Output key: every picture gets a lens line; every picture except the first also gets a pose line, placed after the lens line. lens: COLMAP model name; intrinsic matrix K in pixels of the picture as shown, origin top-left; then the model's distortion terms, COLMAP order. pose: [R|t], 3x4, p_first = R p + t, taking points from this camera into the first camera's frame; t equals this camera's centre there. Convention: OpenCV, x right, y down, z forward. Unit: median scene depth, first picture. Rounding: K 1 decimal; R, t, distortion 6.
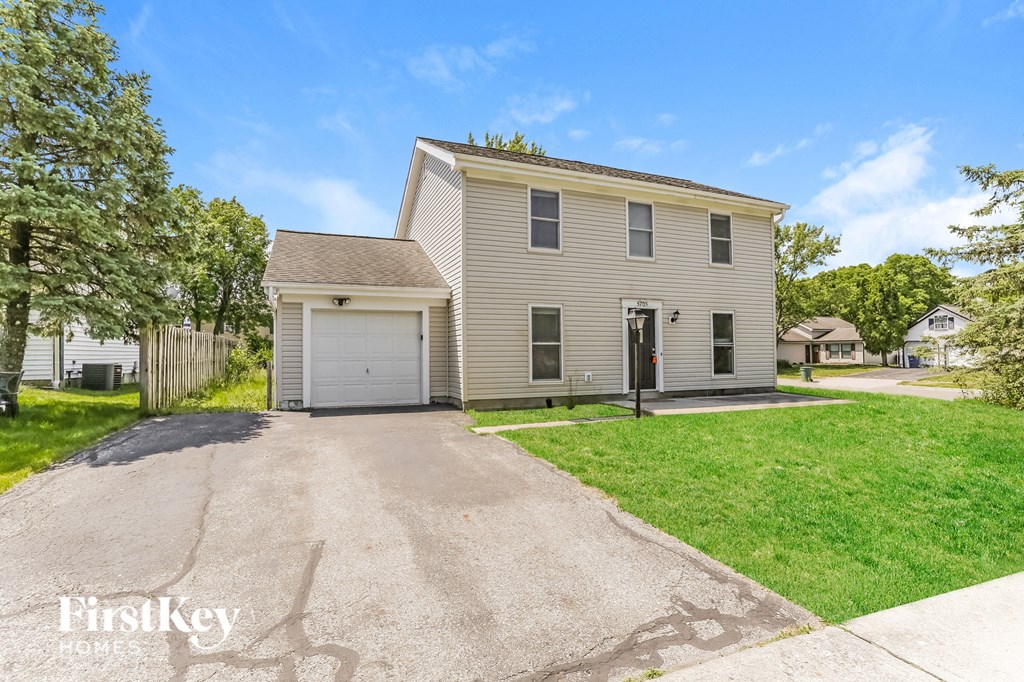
lens RADIAL K [[490.0, 0, 510.6], [0, 490.0, 344.6], [0, 0, 1]] dist [-0.020660, 0.007788]
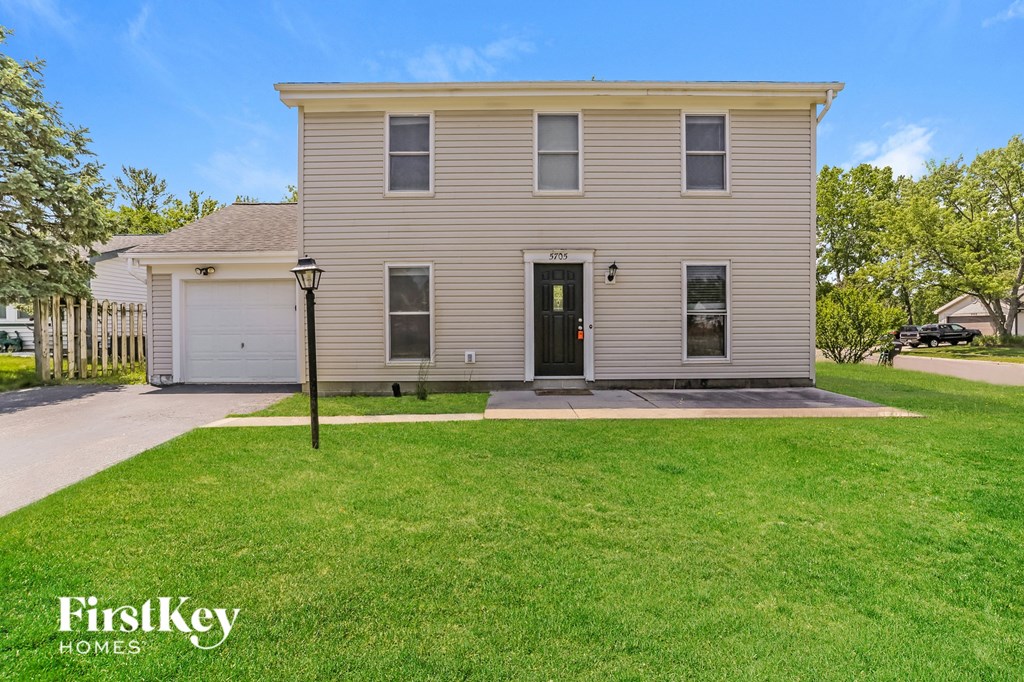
lens RADIAL K [[562.7, 0, 512.4], [0, 562.7, 337.9], [0, 0, 1]] dist [-0.055364, -0.000222]
pose [[0.926274, 0.007821, -0.376768, 0.515528], [0.008713, 0.999073, 0.042159, 0.000302], [0.376749, -0.042334, 0.925348, 0.213515]]
